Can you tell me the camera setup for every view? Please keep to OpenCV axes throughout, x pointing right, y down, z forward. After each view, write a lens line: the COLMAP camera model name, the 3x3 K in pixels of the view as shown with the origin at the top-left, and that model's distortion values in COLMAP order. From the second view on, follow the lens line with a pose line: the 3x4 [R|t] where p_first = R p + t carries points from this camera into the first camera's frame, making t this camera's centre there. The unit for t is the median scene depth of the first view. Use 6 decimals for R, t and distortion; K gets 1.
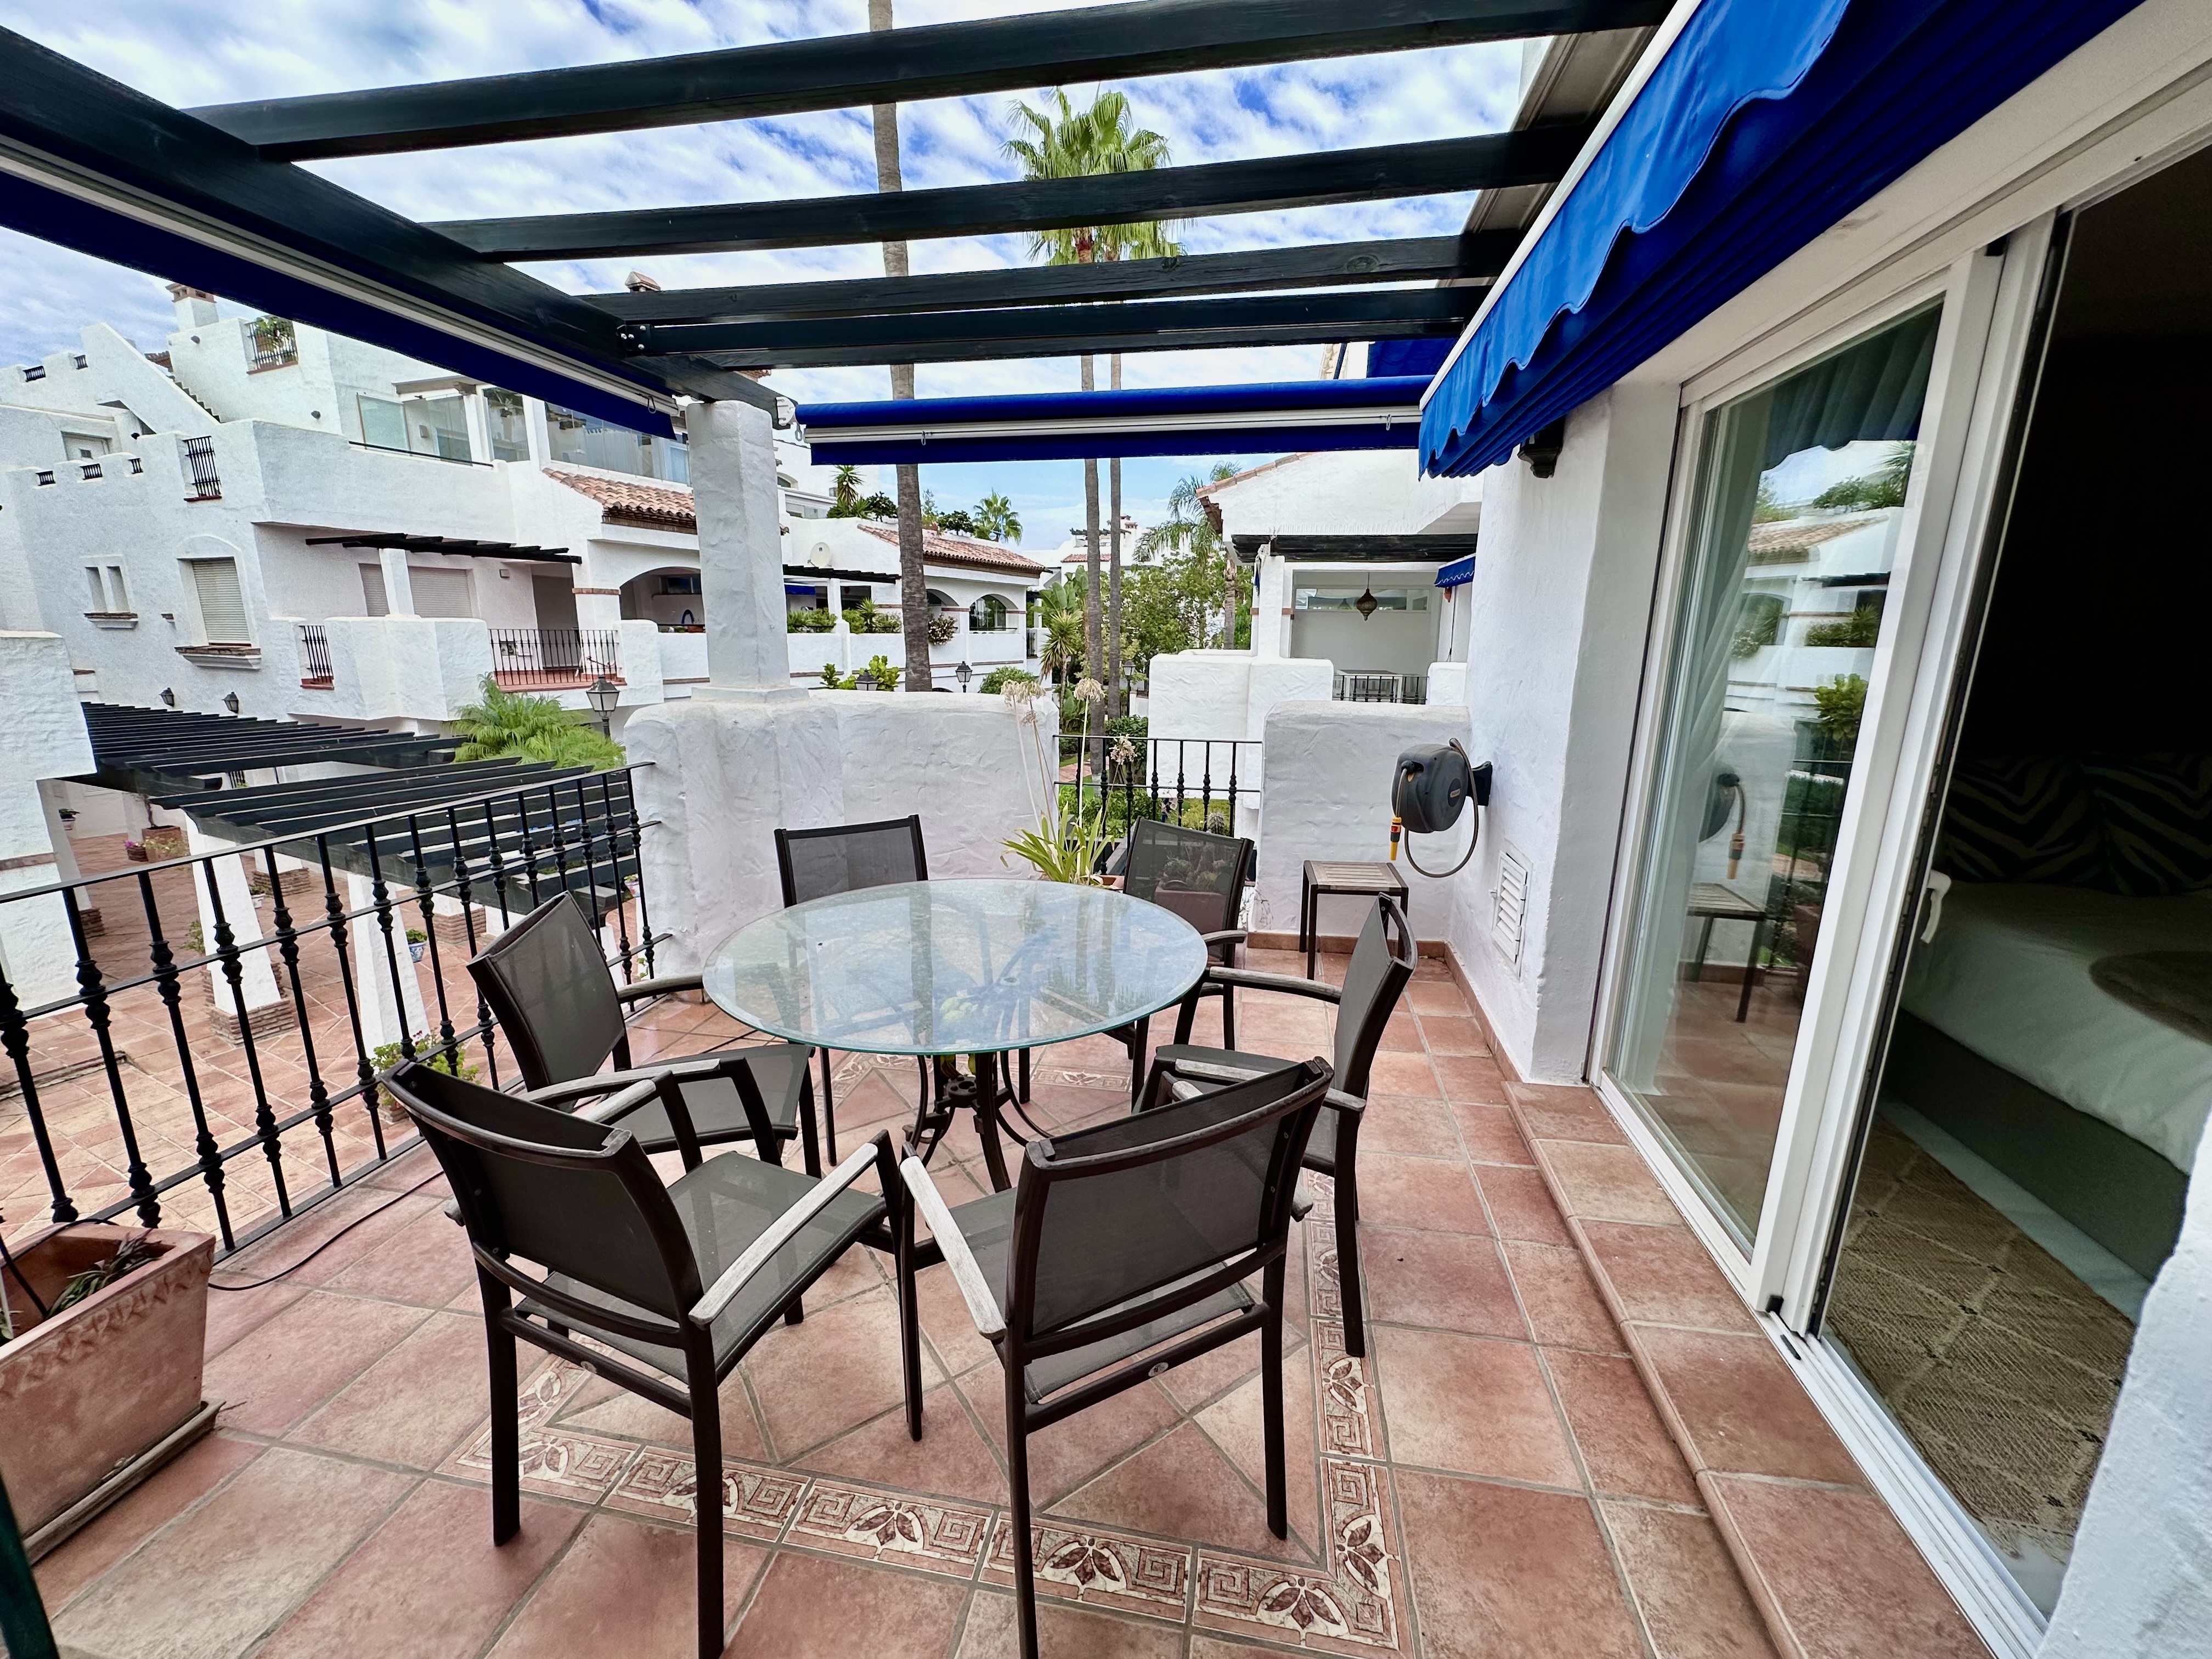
lens RADIAL K [[886.7, 0, 1104.4], [0, 886.7, 831.0], [0, 0, 1]] dist [-0.004200, 0.000733]
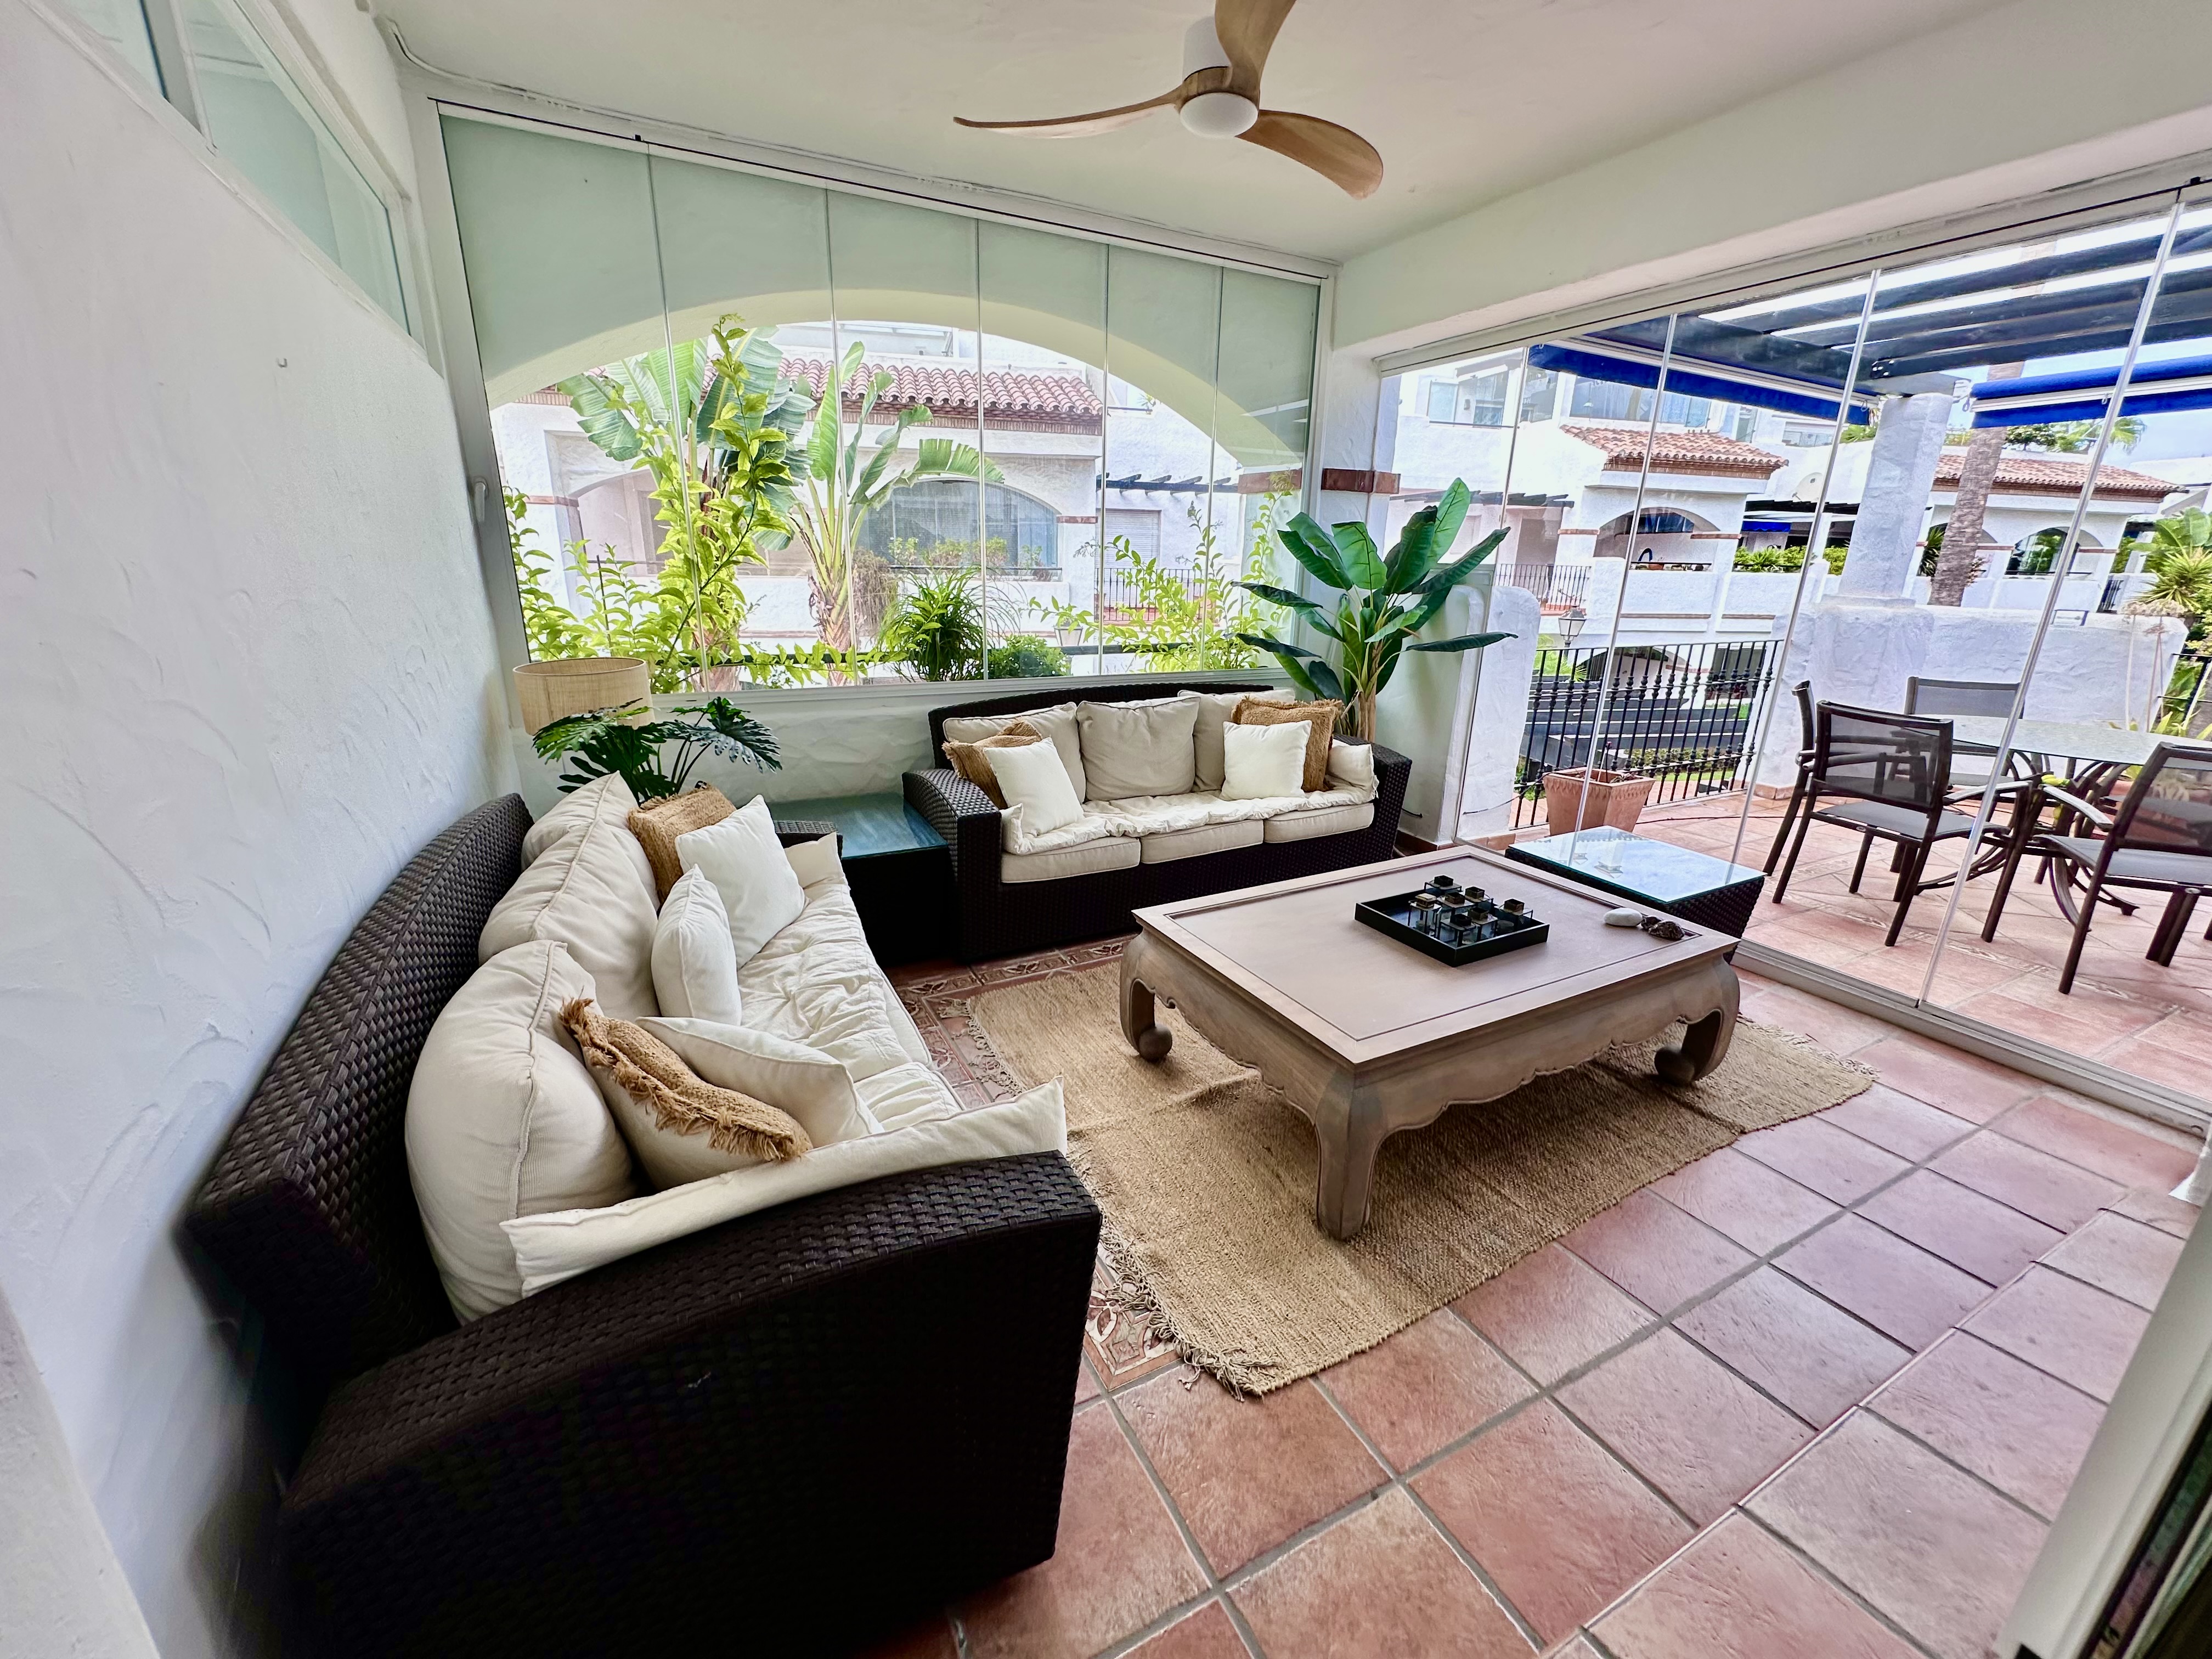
lens RADIAL K [[886.7, 0, 1104.4], [0, 886.7, 831.0], [0, 0, 1]] dist [-0.004200, 0.000733]
pose [[0.615218, 0.234675, -0.752618, 0.007458], [-0.187677, 0.970818, 0.149298, 0.447857], [0.765692, 0.049398, 0.641308, -1.683716]]
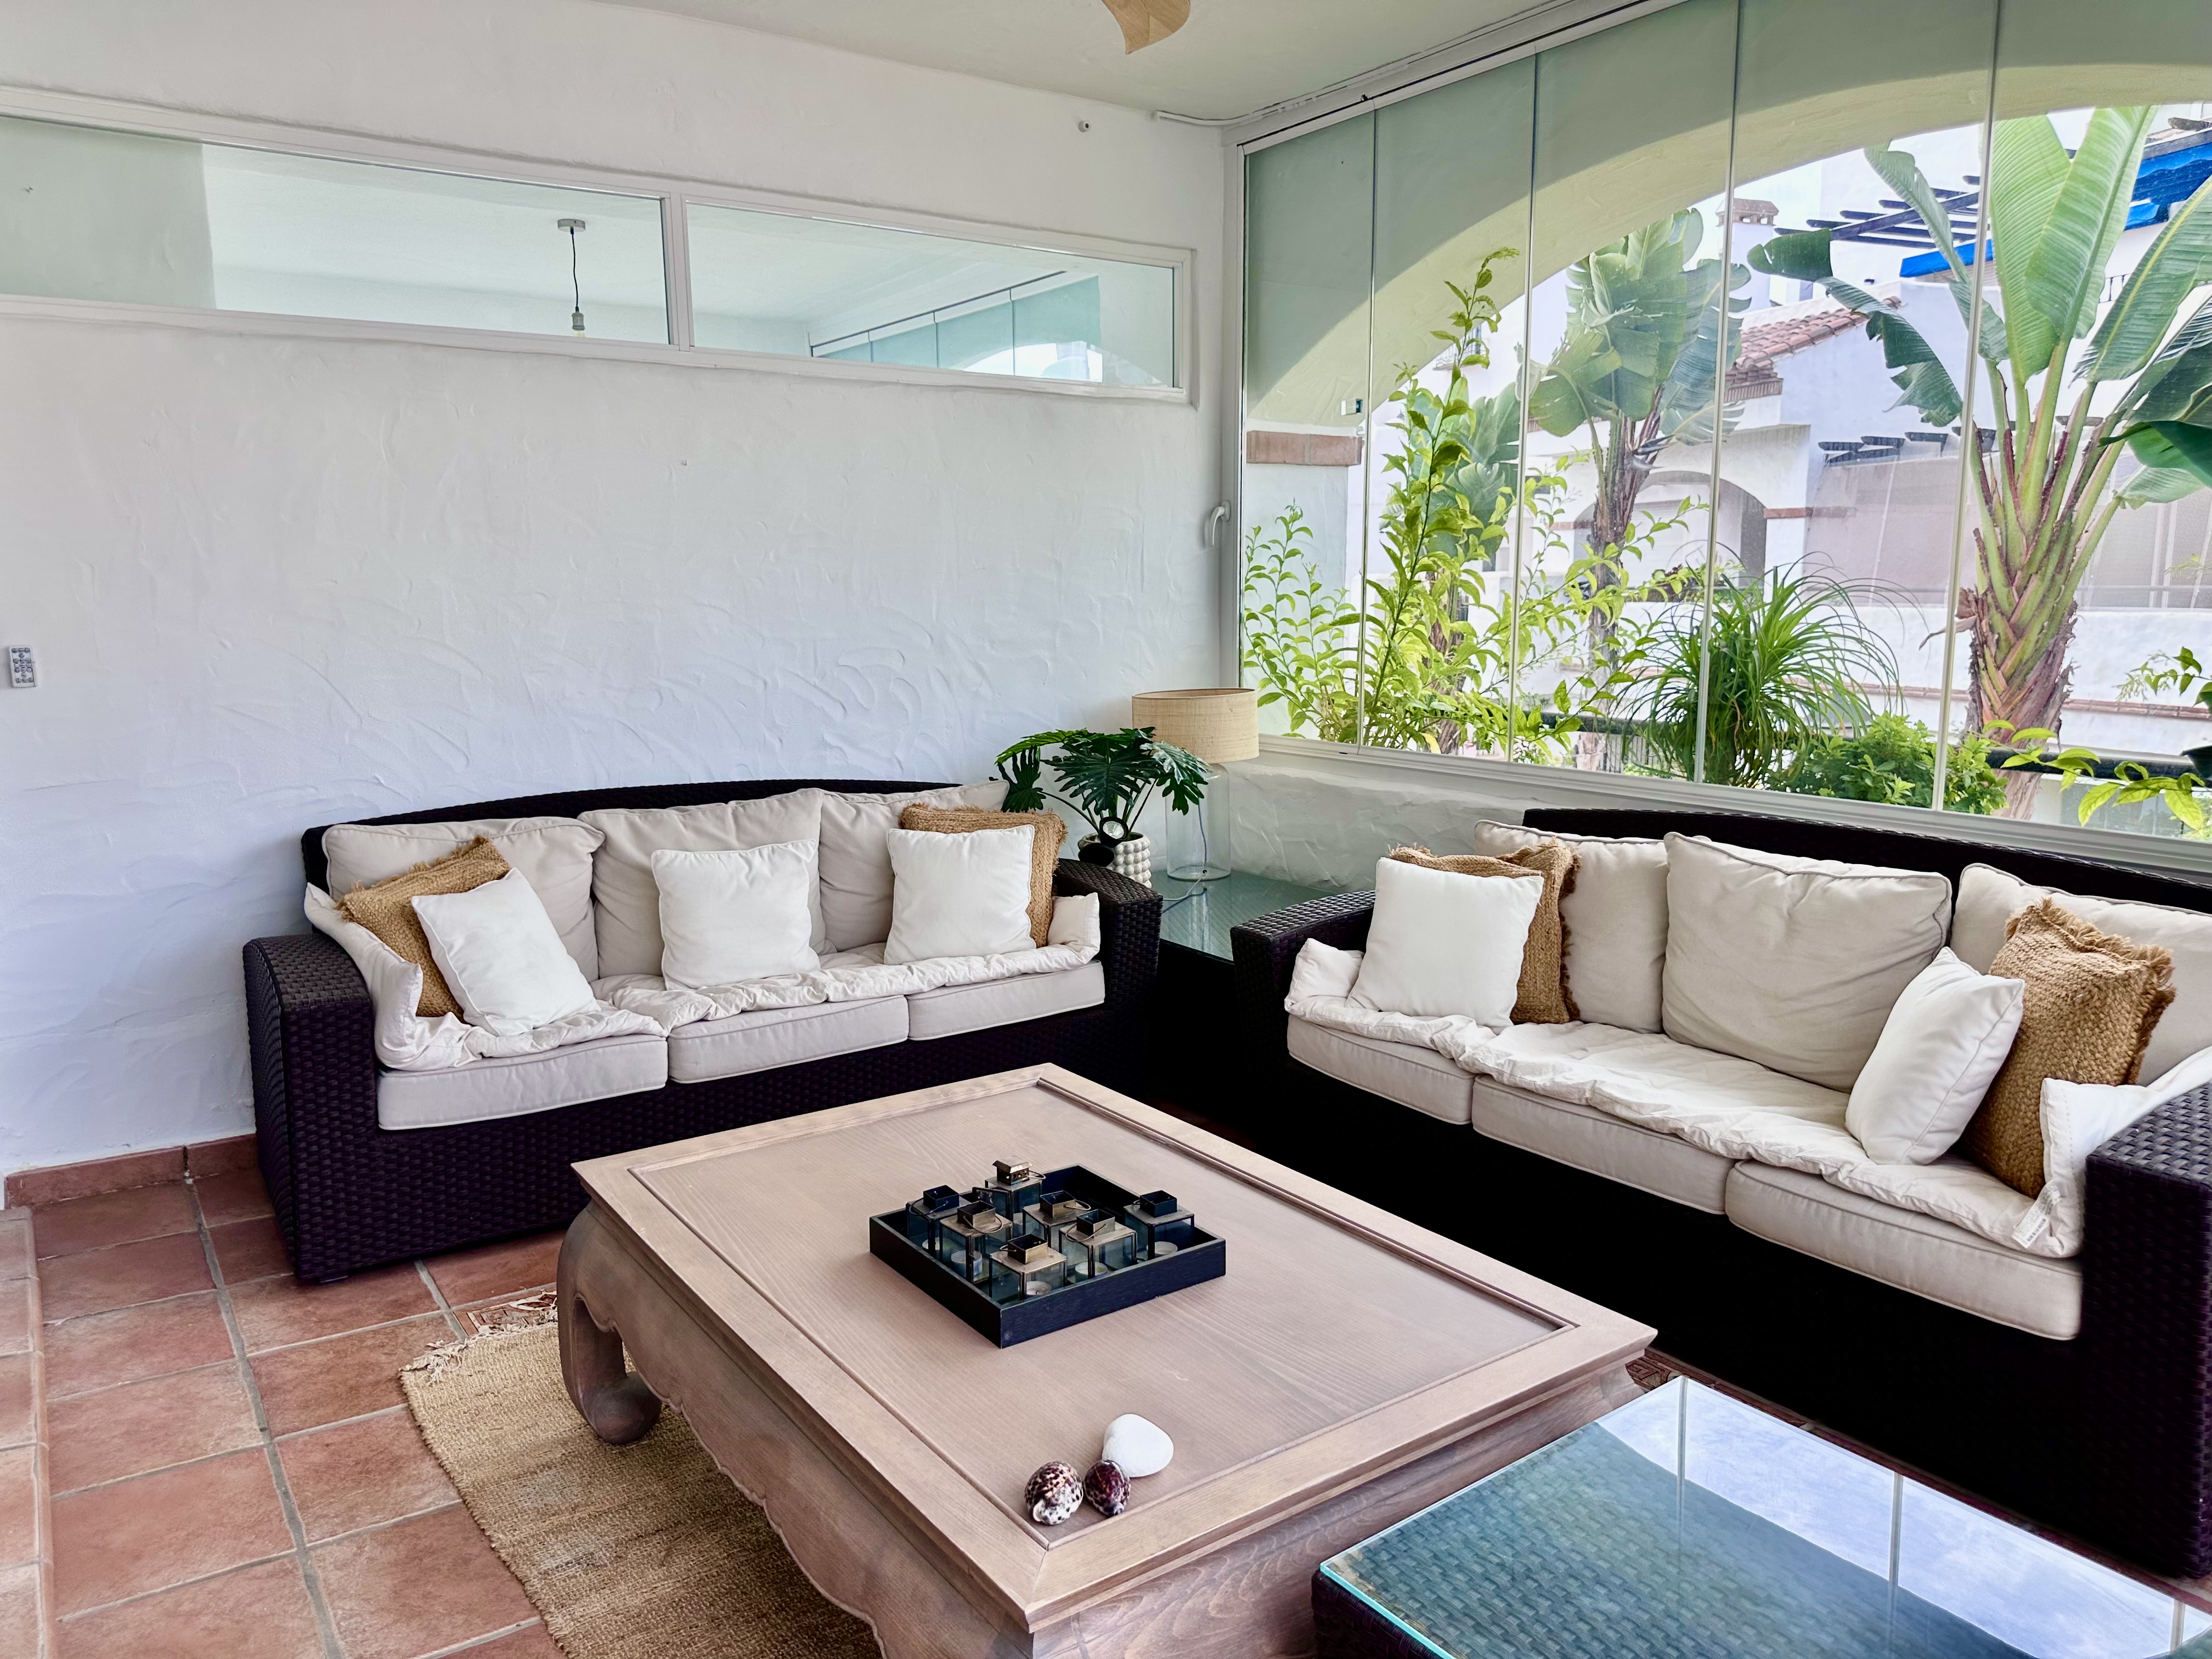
lens RADIAL K [[1564.7, 0, 1108.5], [0, 1564.7, 841.5], [0, 0, 1]] dist [0.075323, -0.098388]
pose [[-0.704061, 0.110901, -0.701426, 0.531390], [-0.156144, 0.939382, 0.305255, -1.583219], [0.692761, 0.324442, -0.644066, 7.845588]]
